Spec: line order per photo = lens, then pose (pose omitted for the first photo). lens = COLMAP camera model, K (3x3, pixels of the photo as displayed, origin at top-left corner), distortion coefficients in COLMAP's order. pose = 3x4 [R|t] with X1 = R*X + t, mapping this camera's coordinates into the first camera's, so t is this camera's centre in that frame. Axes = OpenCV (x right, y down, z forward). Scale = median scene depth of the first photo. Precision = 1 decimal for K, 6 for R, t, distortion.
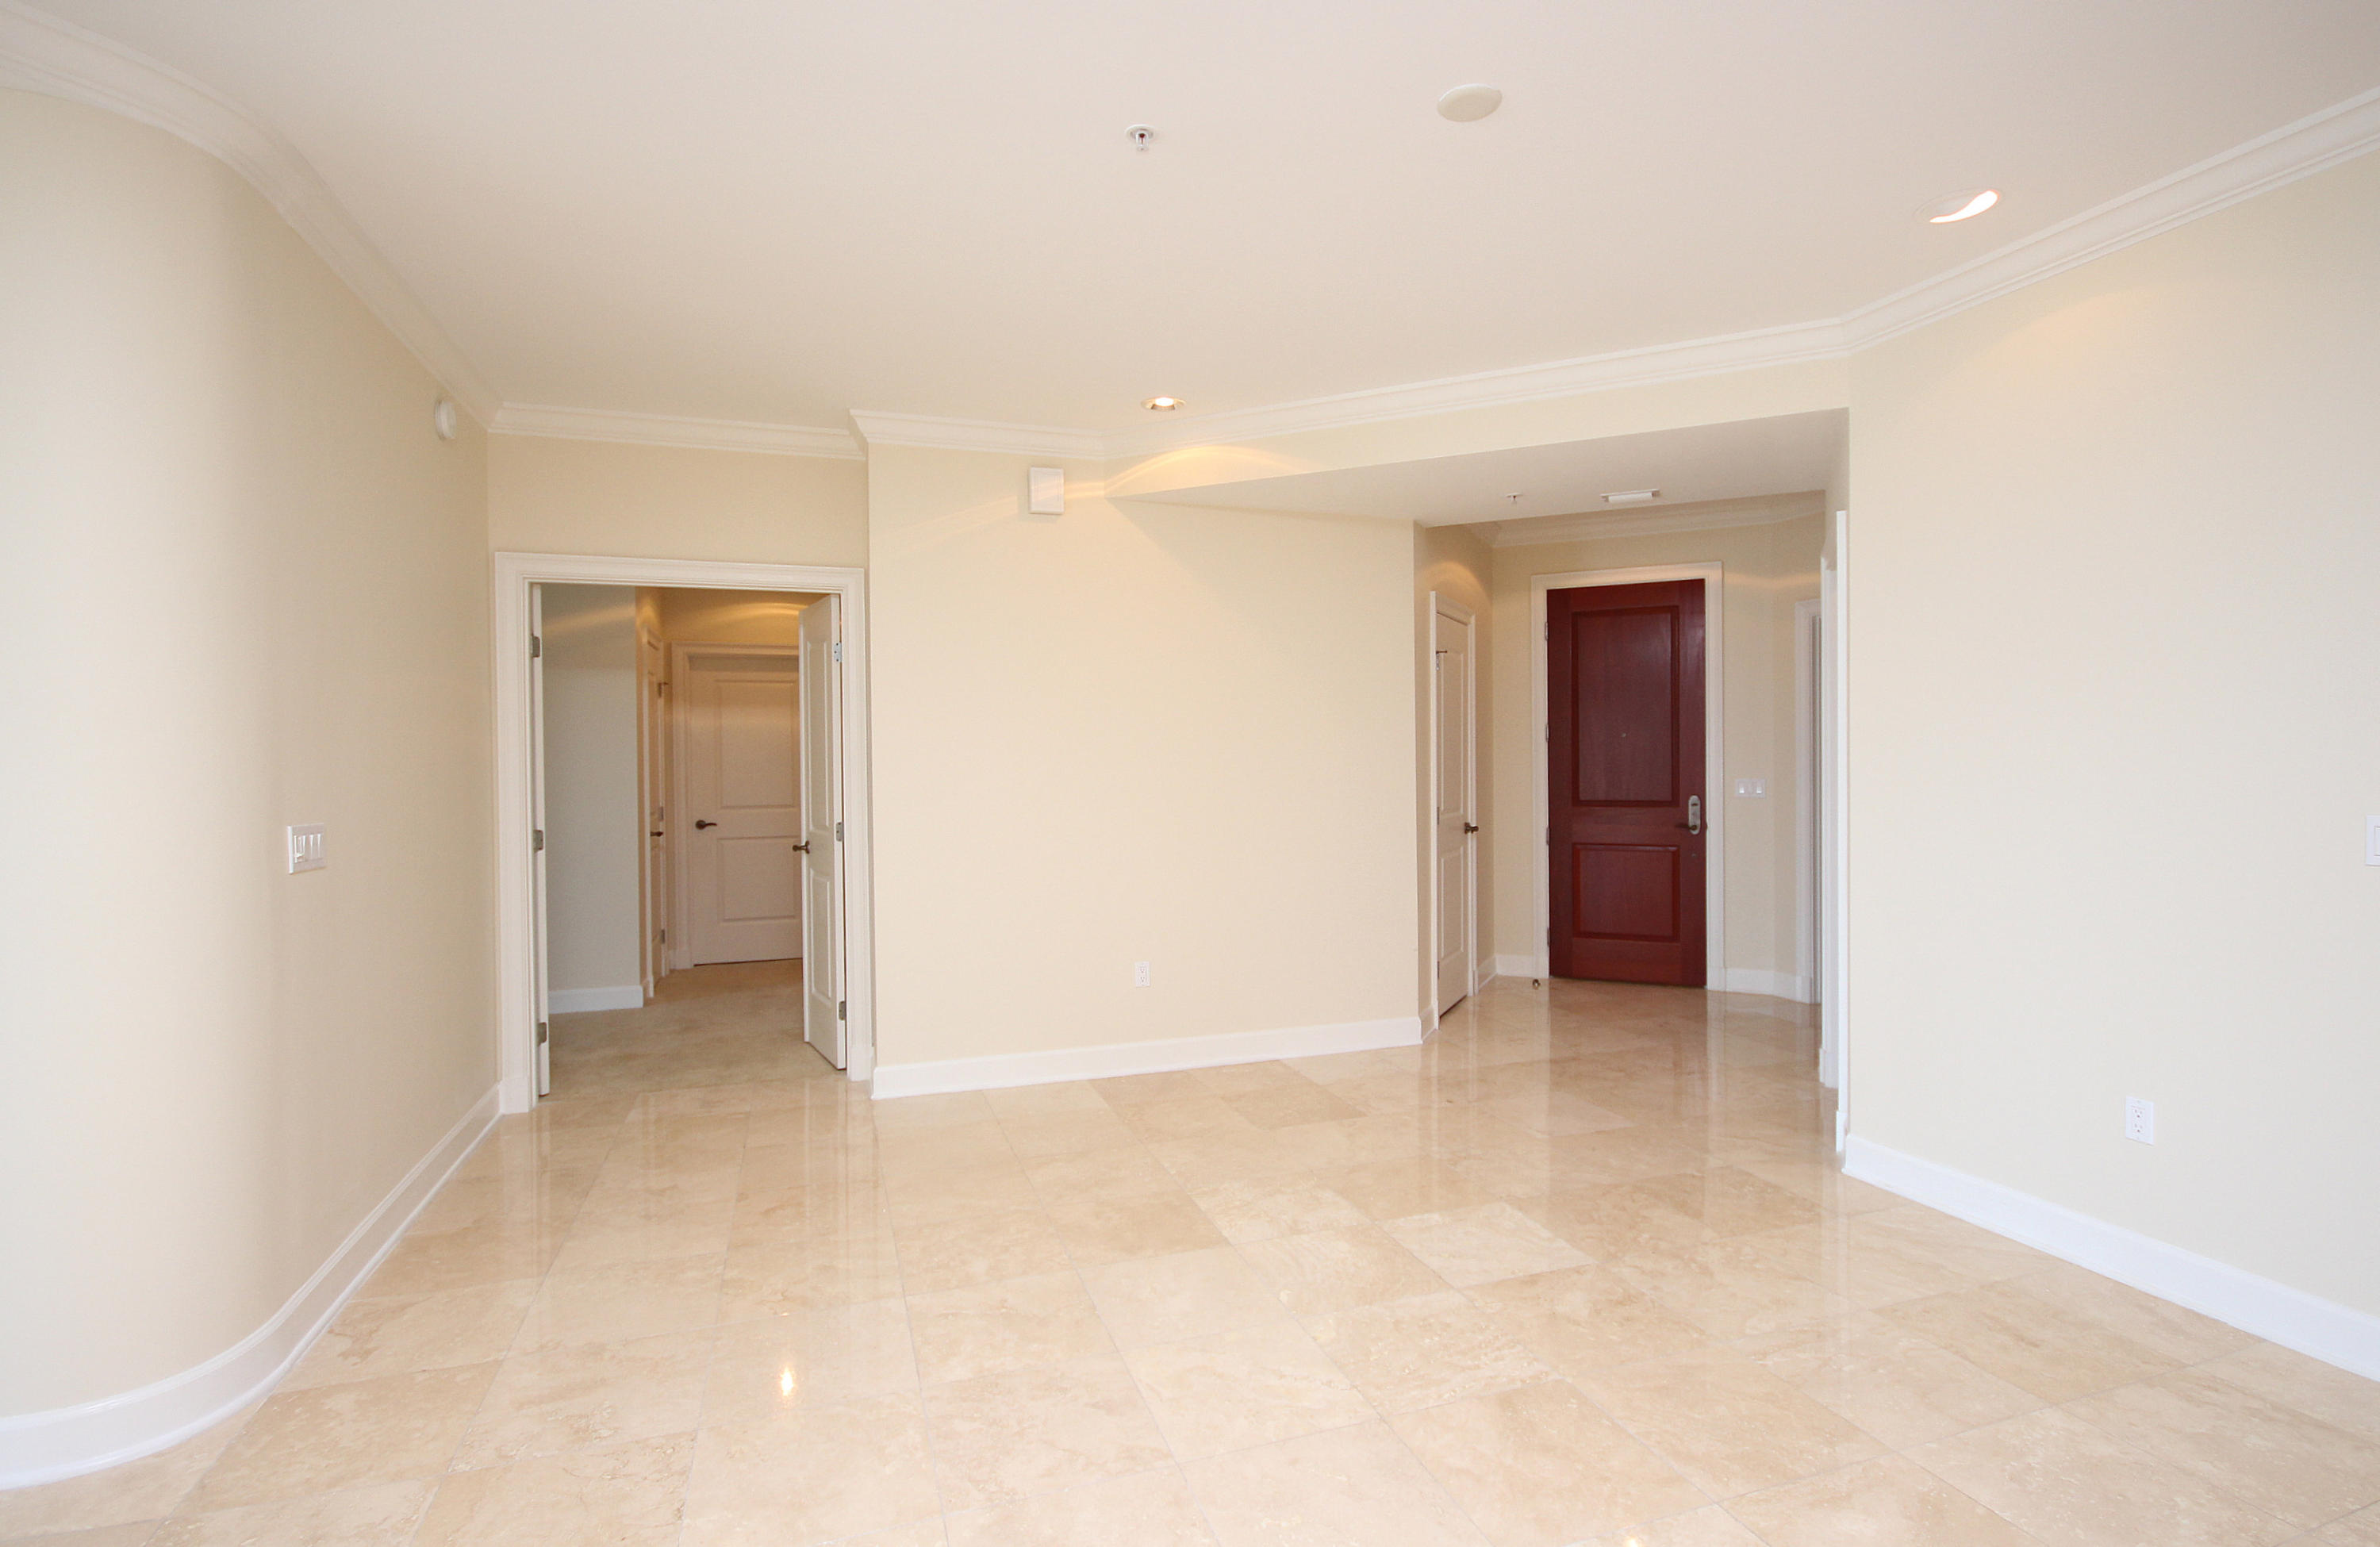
lens RADIAL K [[1135.5, 0, 1205.4], [0, 1135.5, 774.4], [0, 0, 1]] dist [-0.003562, -0.000049]
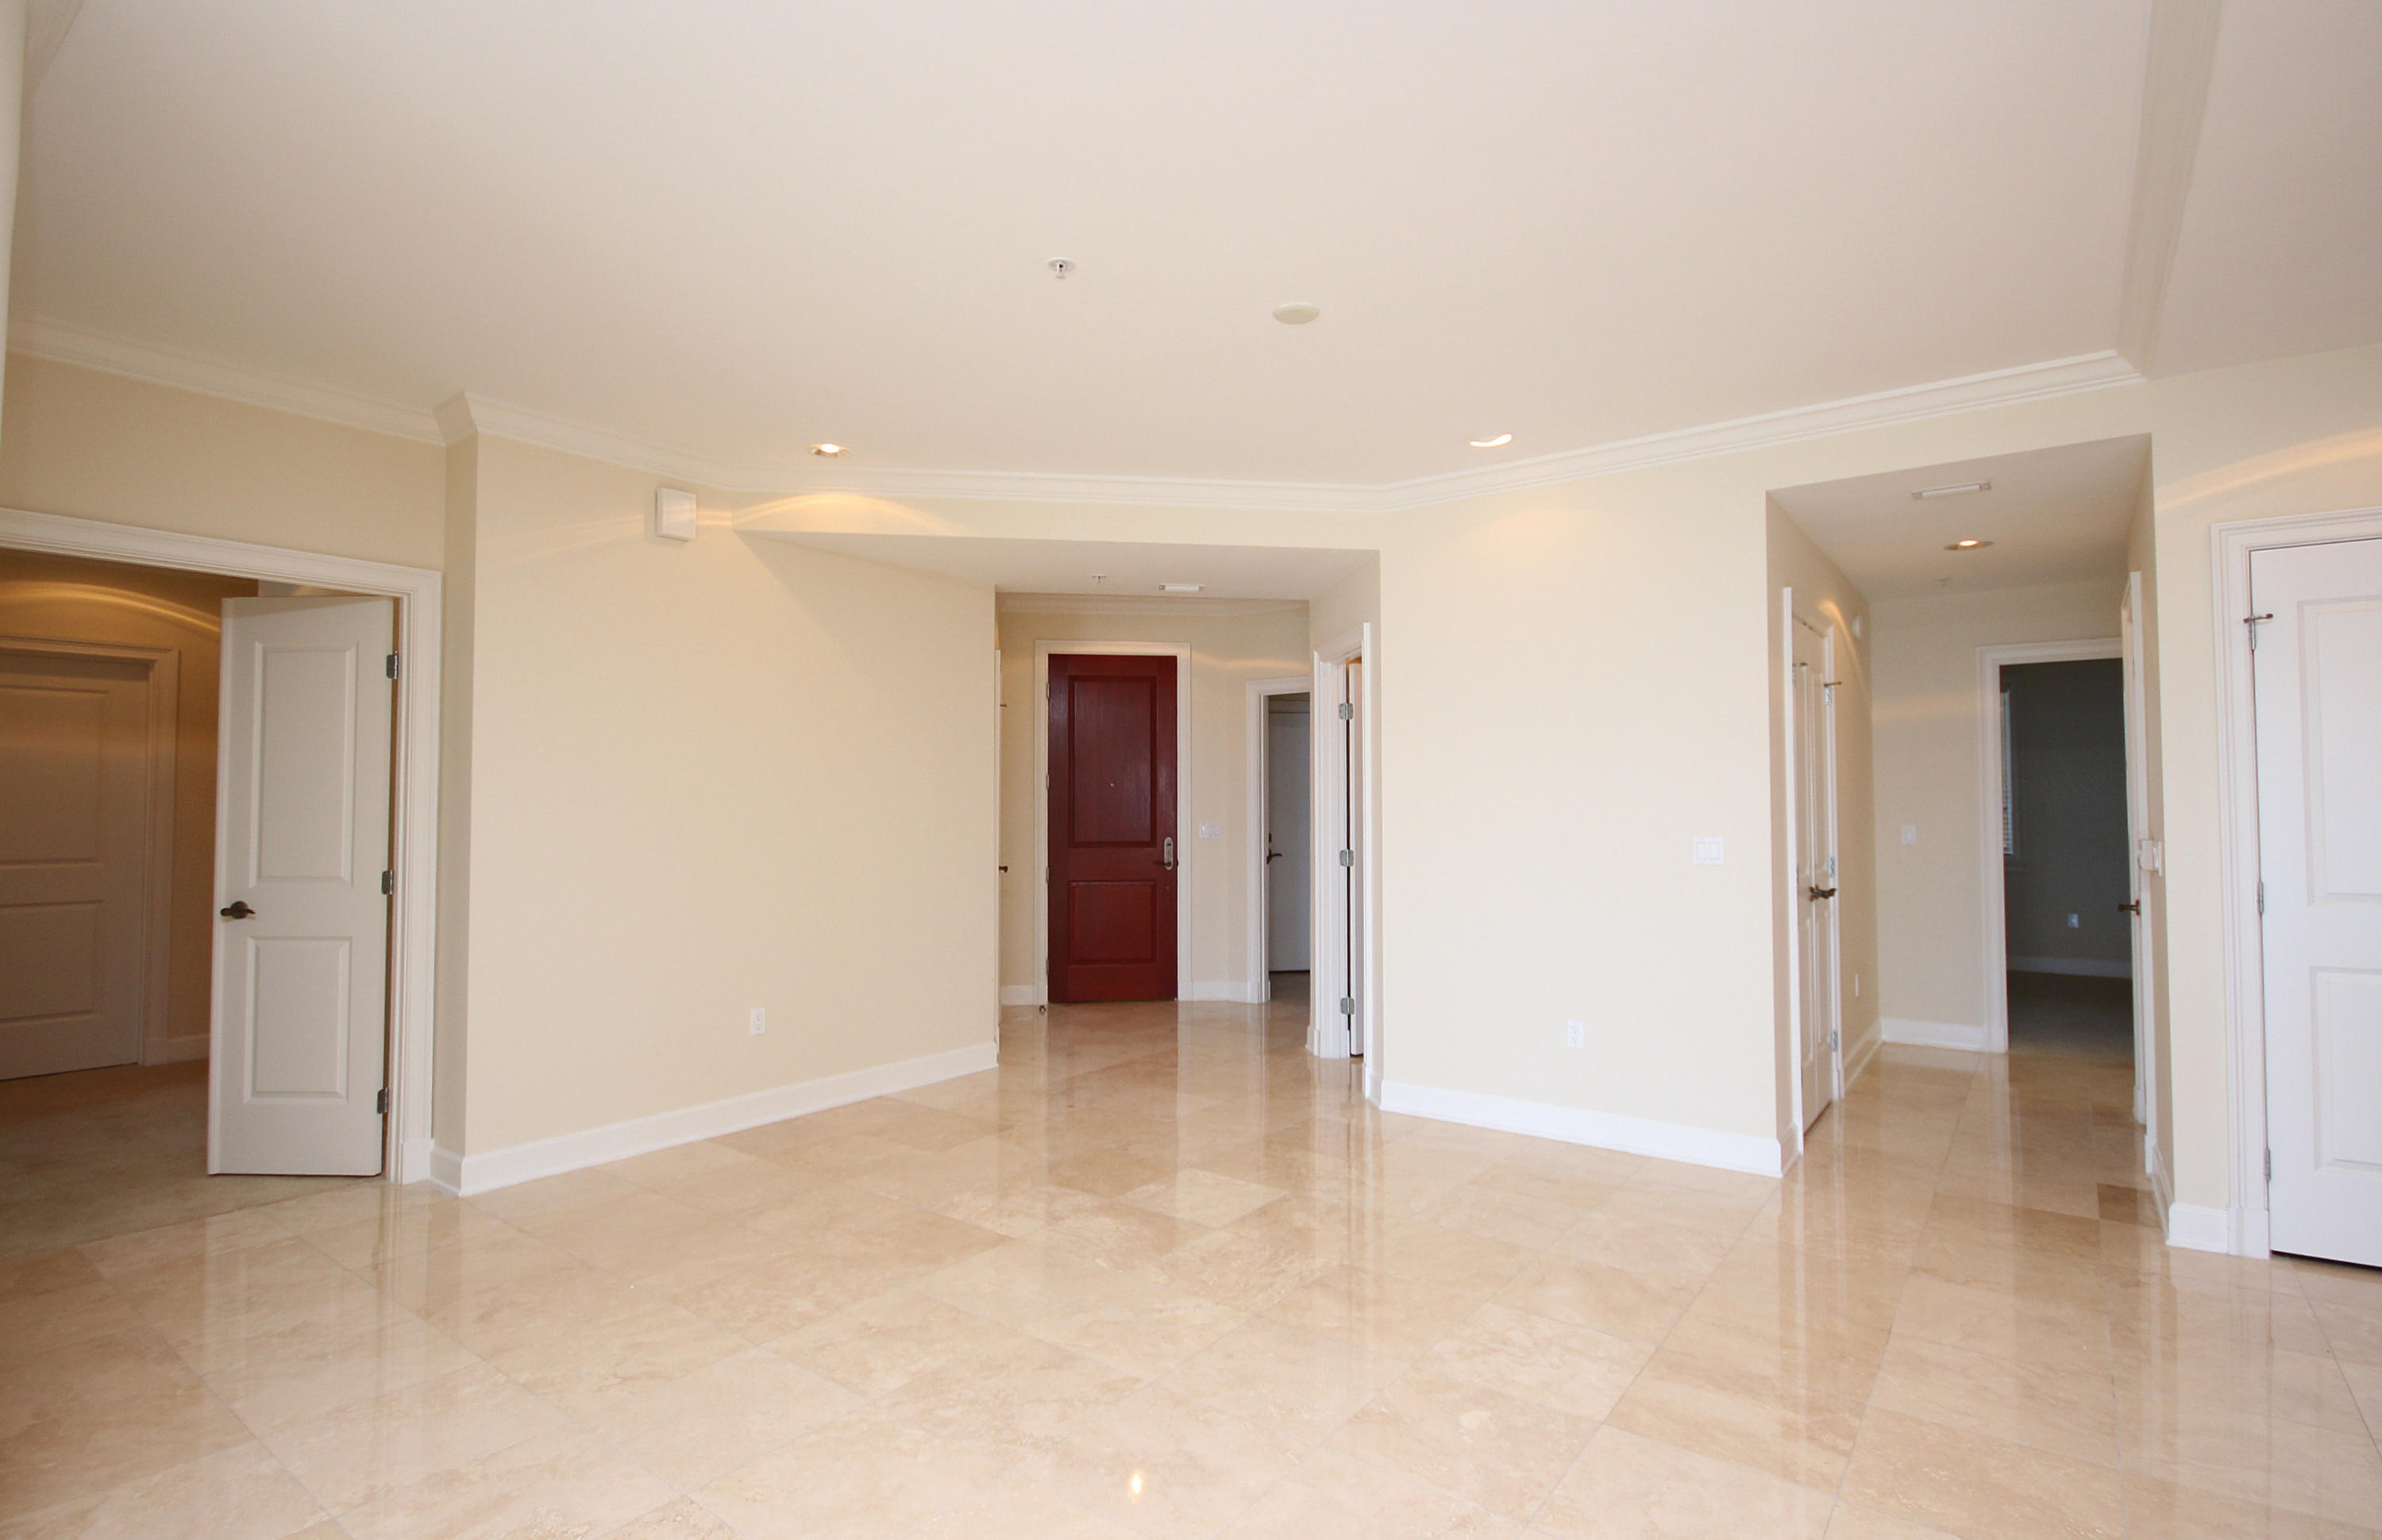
lens RADIAL K [[1161.9, 0, 1179.8], [0, 1161.9, 767.4], [0, 0, 1]] dist [-0.002594, -0.001376]
pose [[0.833111, 0.027283, 0.552433, -0.239753], [0.001002, 0.998707, -0.050835, 0.007983], [-0.553106, 0.042905, 0.832006, -0.021522]]
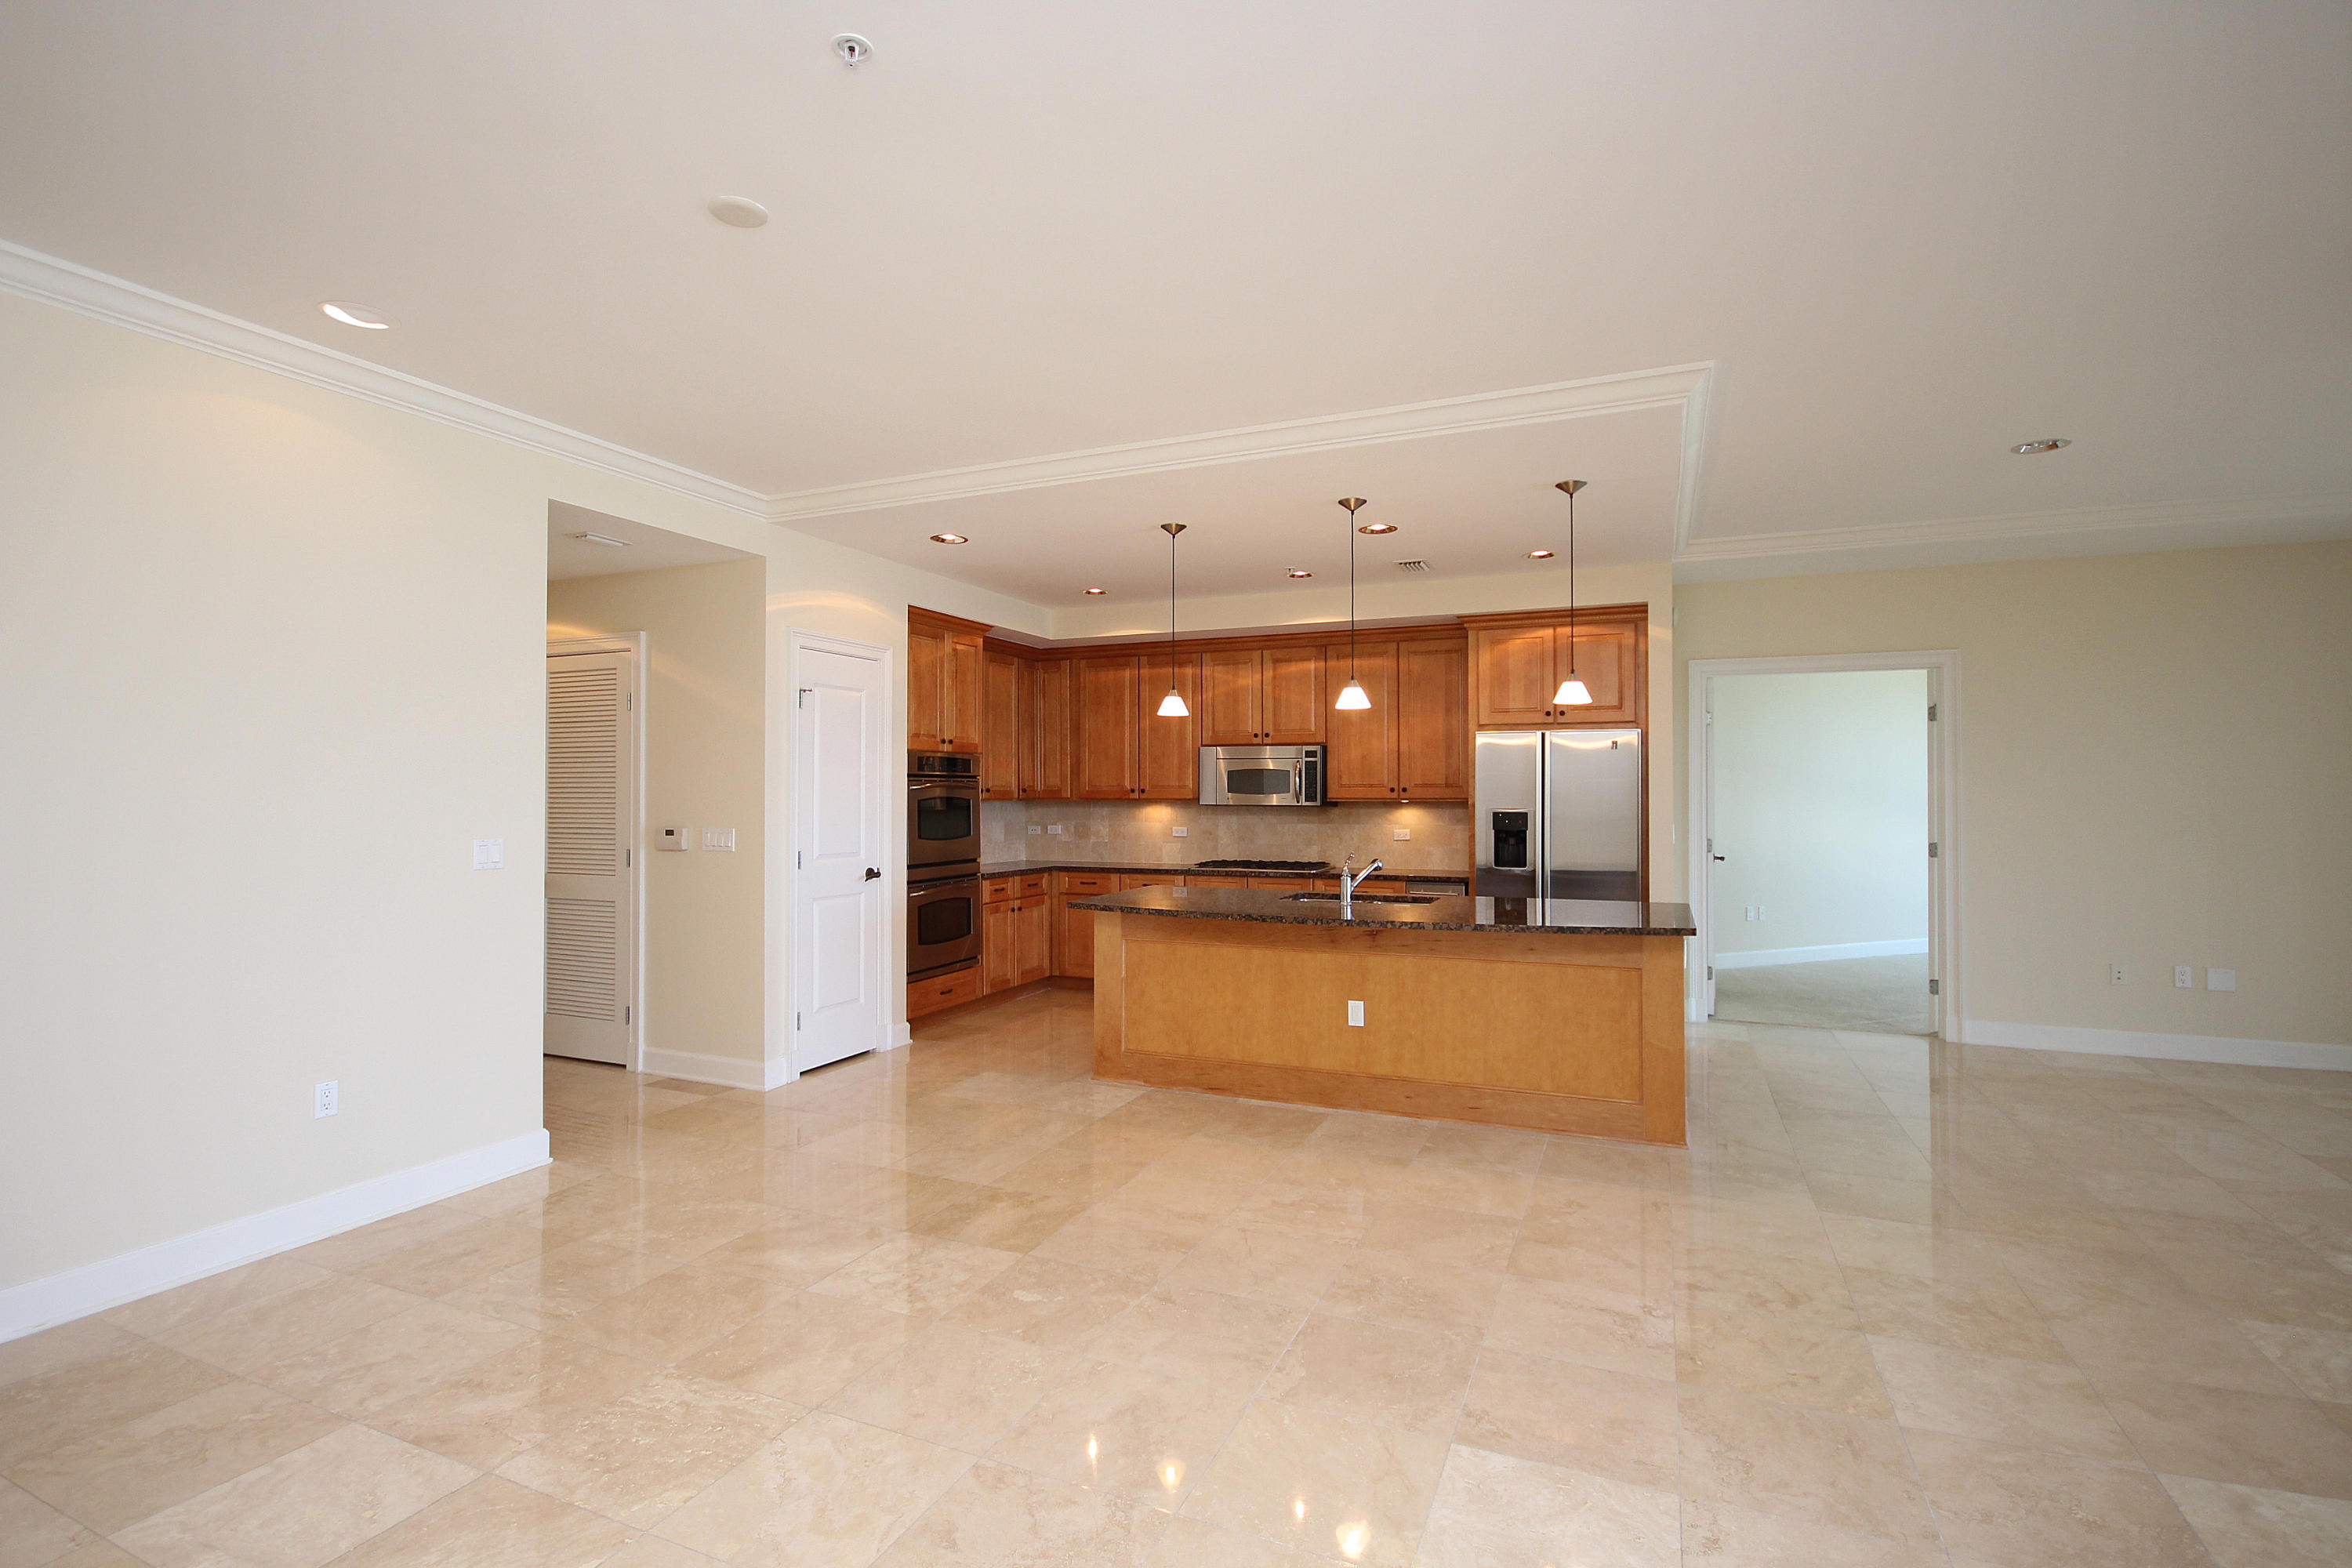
lens RADIAL K [[1087.6, 0, 1186.1], [0, 1087.6, 785.8], [0, 0, 1]] dist [-0.001026, -0.001088]
pose [[-0.735171, 0.013865, 0.677740, -0.302611], [0.014985, 0.999879, -0.004200, -0.007229], [-0.677716, 0.007068, -0.735290, 0.561179]]
